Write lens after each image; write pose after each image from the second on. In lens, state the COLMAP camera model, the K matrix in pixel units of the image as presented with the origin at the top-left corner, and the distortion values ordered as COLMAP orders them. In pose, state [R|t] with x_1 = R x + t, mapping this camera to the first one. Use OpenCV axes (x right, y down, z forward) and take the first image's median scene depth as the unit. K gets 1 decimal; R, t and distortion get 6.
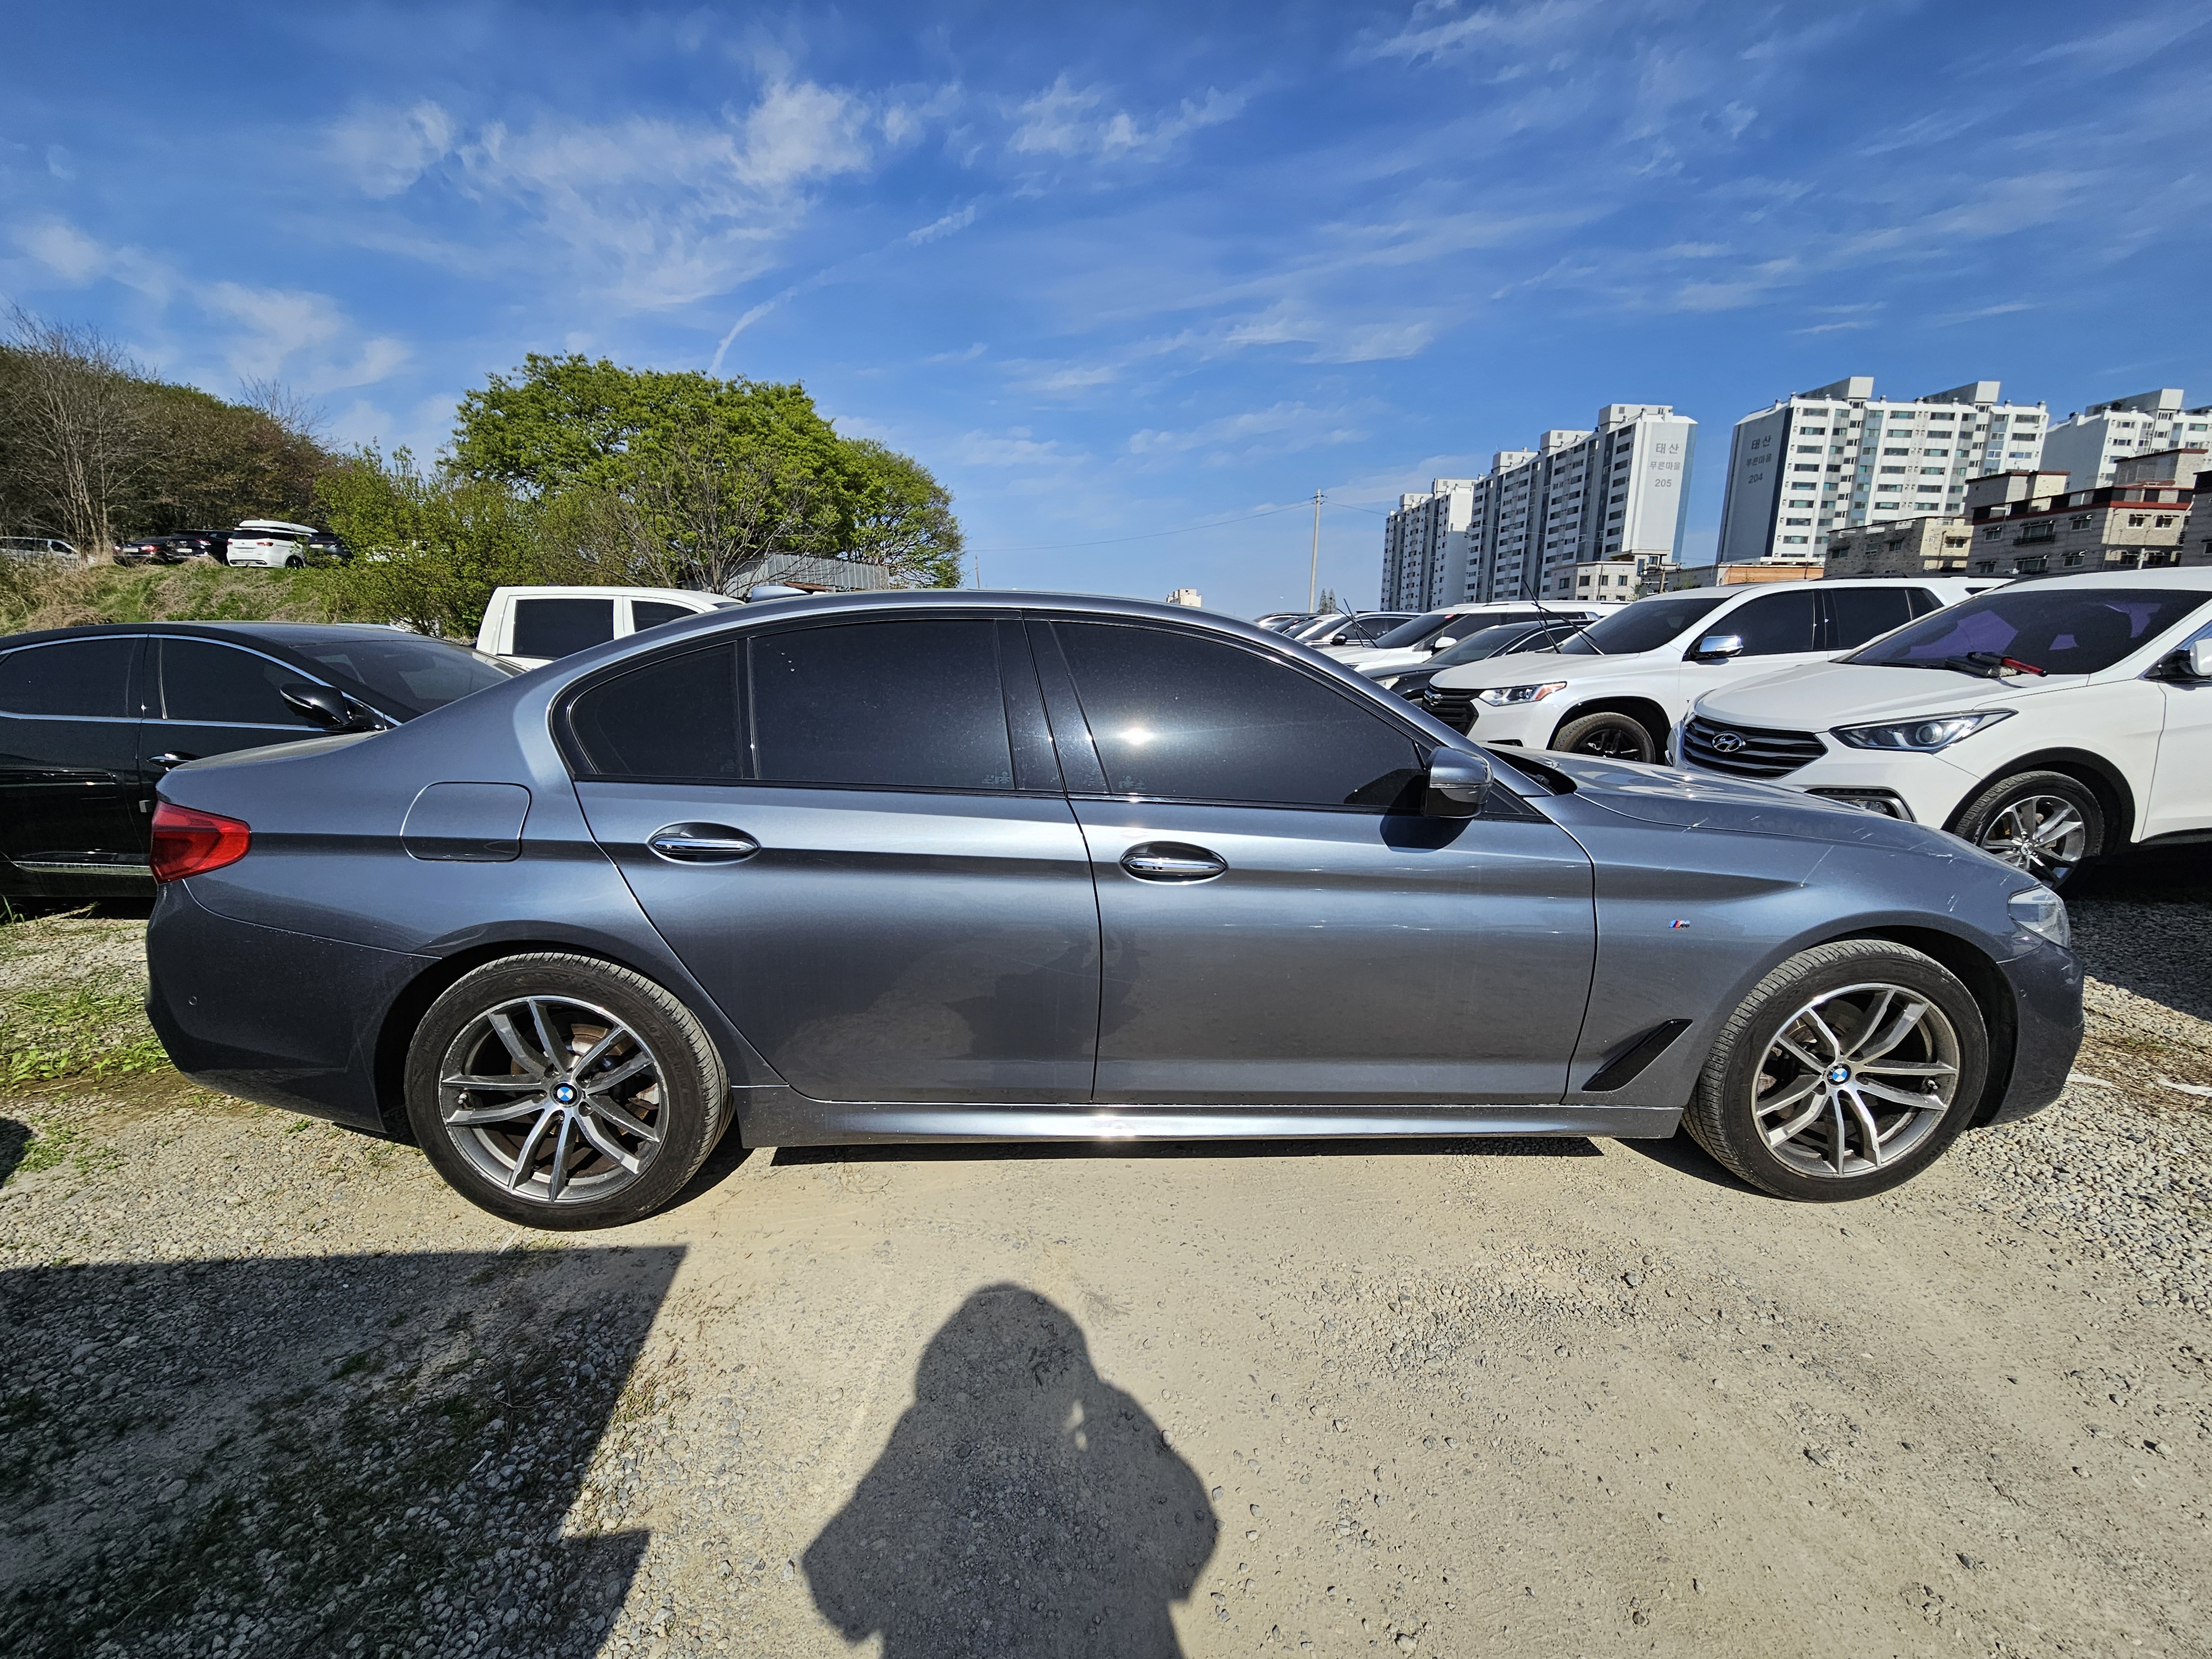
lens RADIAL K [[905.4, 0, 1085.6], [0, 905.4, 840.9], [0, 0, 1]] dist [-0.003611, -0.001203]
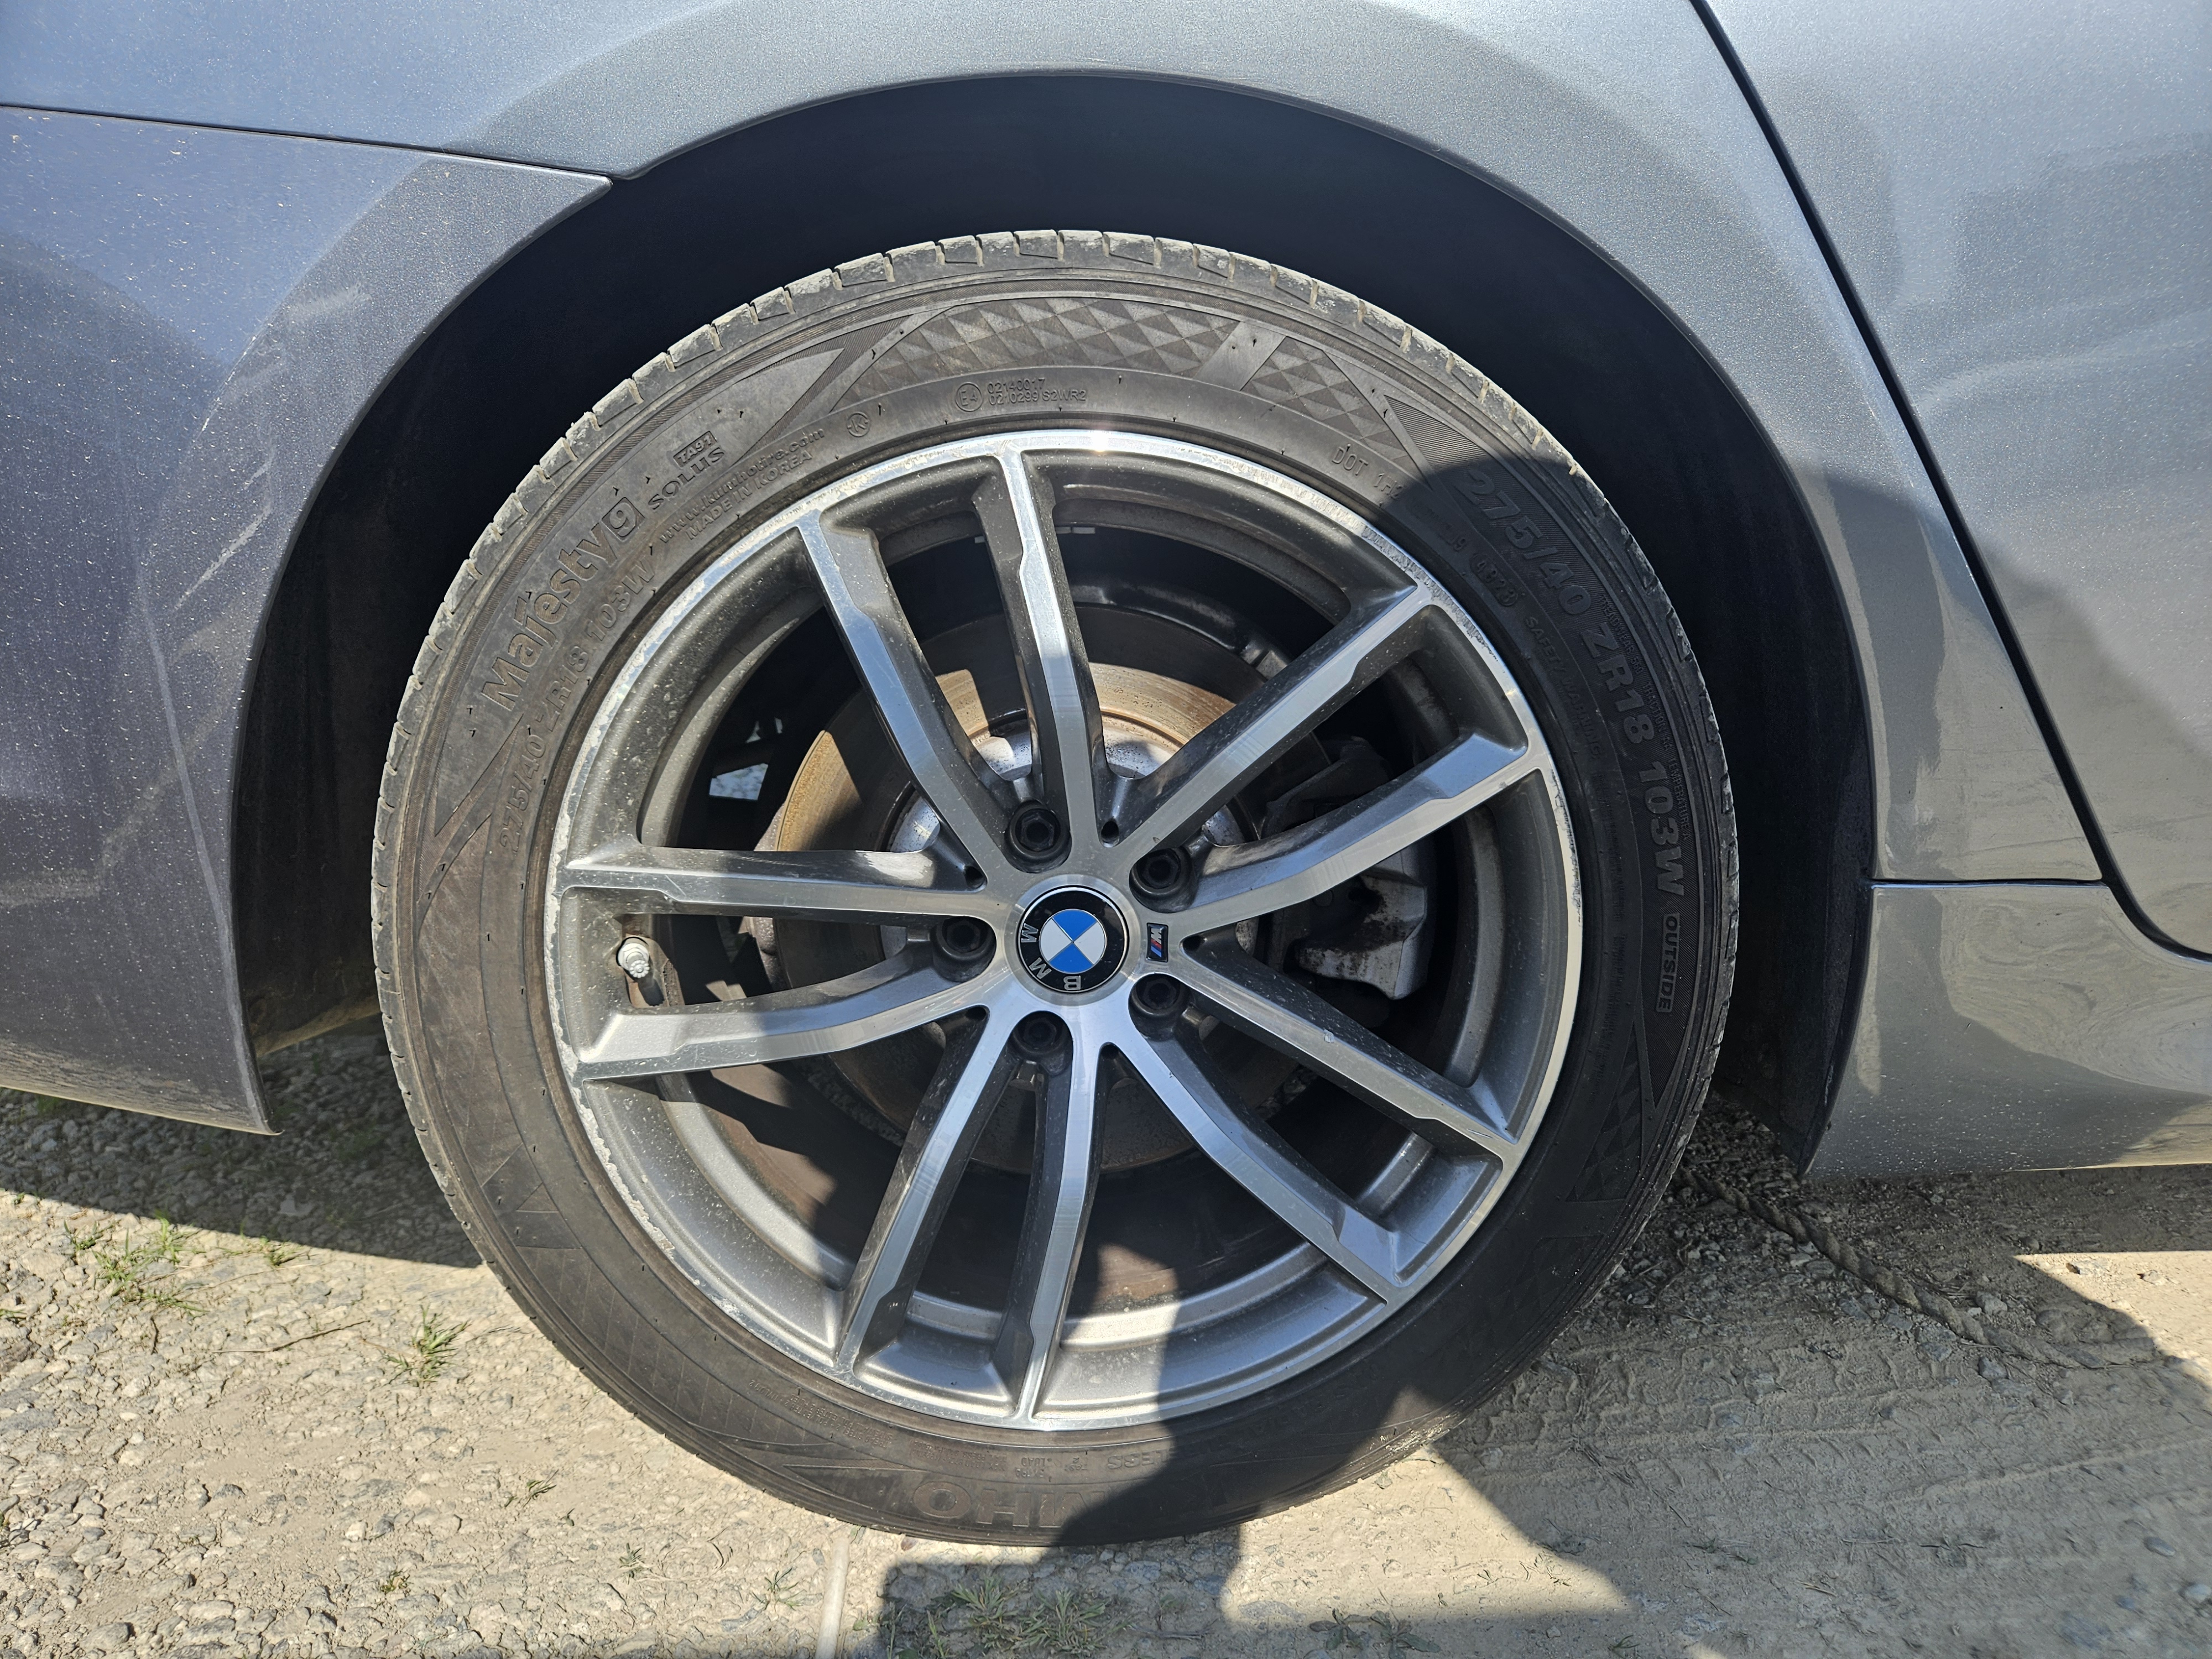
lens RADIAL K [[1474.4, 0, 1102.6], [0, 1474.4, 828.2], [0, 0, 1]] dist [0.056586, -0.047376]
pose [[0.999915, -0.012991, -0.000840, -0.571806], [0.013008, 0.999565, 0.026459, 0.243683], [0.000495, -0.026467, 0.999650, 0.638424]]
